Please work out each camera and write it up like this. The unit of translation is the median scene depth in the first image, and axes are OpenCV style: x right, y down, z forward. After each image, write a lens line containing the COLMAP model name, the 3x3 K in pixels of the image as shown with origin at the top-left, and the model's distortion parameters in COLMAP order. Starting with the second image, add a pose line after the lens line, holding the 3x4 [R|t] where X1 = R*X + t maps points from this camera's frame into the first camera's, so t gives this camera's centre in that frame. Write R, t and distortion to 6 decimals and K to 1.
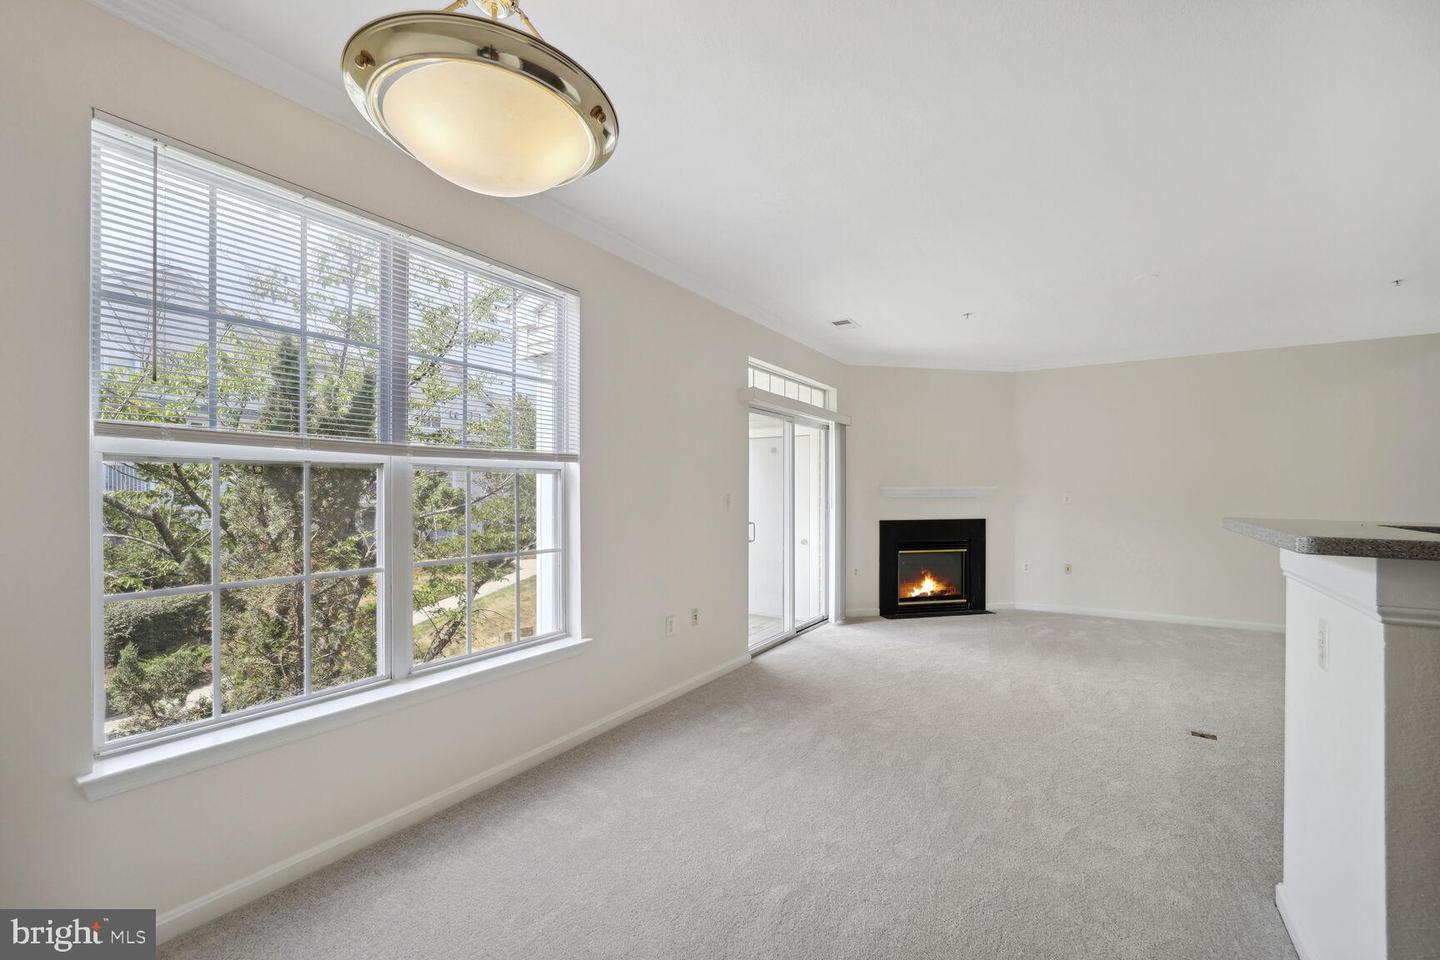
lens RADIAL K [[559.6, 0, 721.5], [0, 559.6, 504.9], [0, 0, 1]] dist [-0.010915, -0.000075]
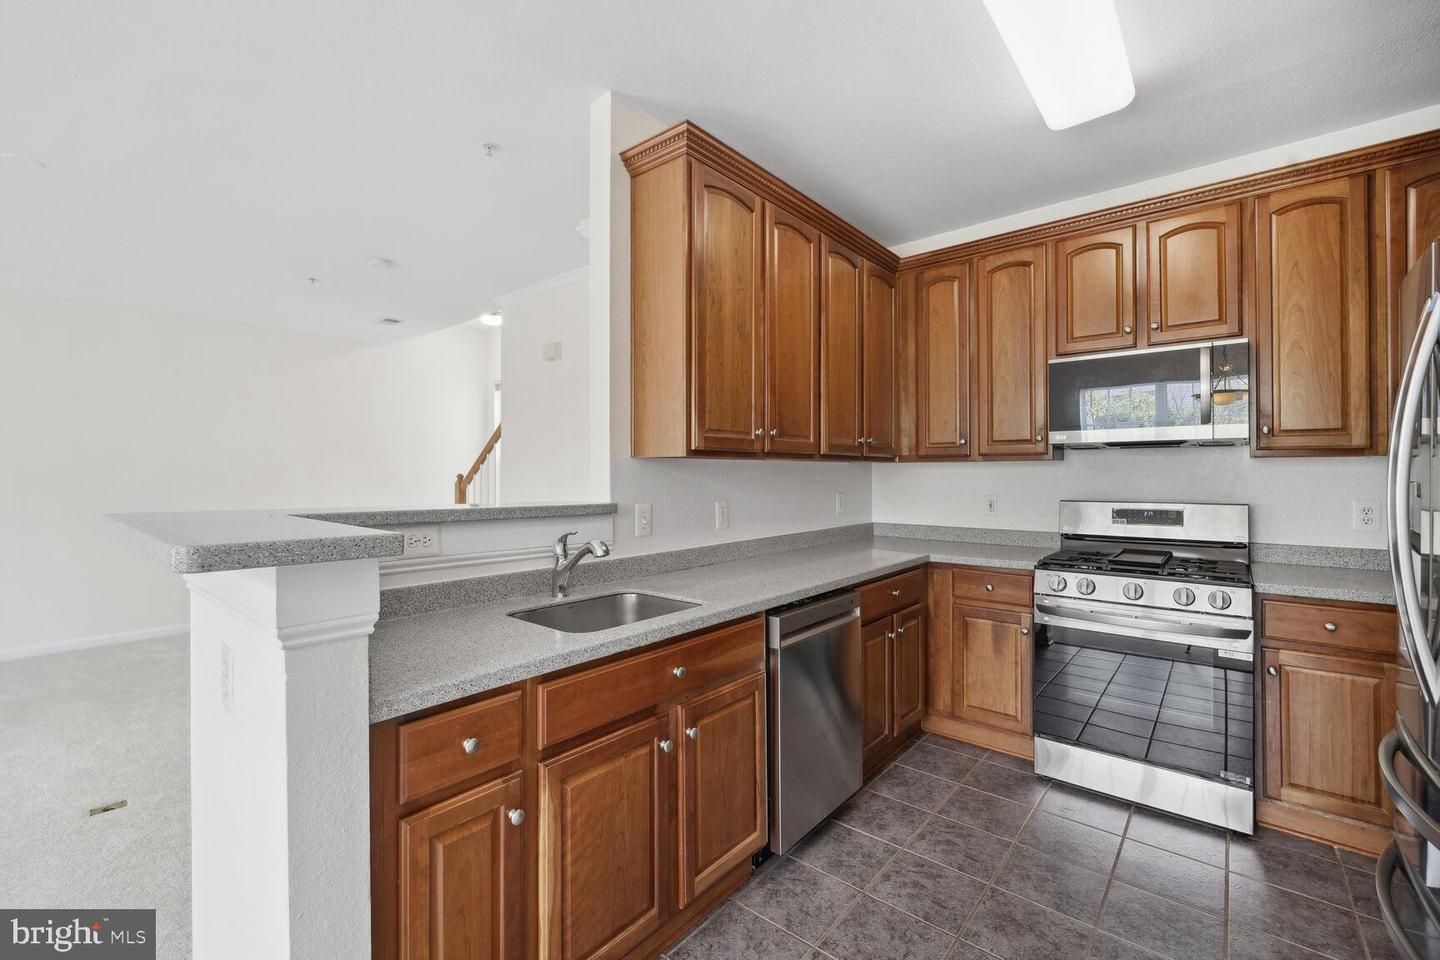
lens RADIAL K [[596.1, 0, 720.0], [0, 596.1, 480.0], [0, 0, 1]] dist [-0.000935, -0.000234]
pose [[0.090616, 0.003369, 0.995880, 0.421326], [0.011816, 0.999920, -0.004458, -0.011197], [-0.995816, 0.012172, 0.090569, 0.310409]]
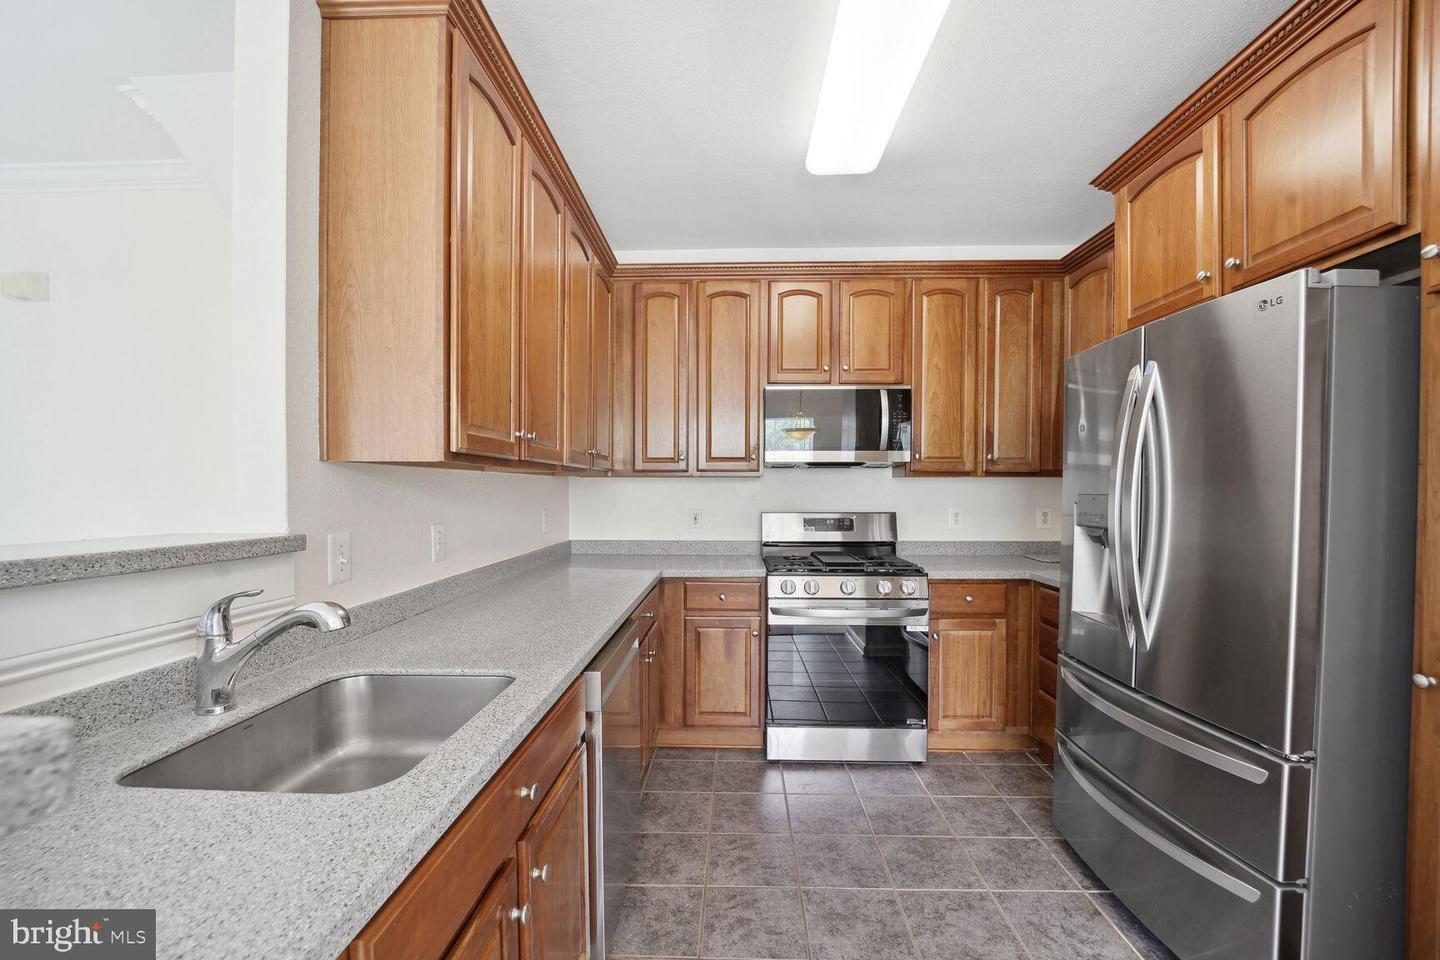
lens RADIAL K [[559.6, 0, 721.5], [0, 559.6, 504.9], [0, 0, 1]] dist [-0.010915, -0.000075]
pose [[-0.556576, -0.009838, 0.830739, 0.736204], [0.016163, 0.999612, 0.022667, -0.016049], [-0.830640, 0.026043, -0.556201, 0.580901]]
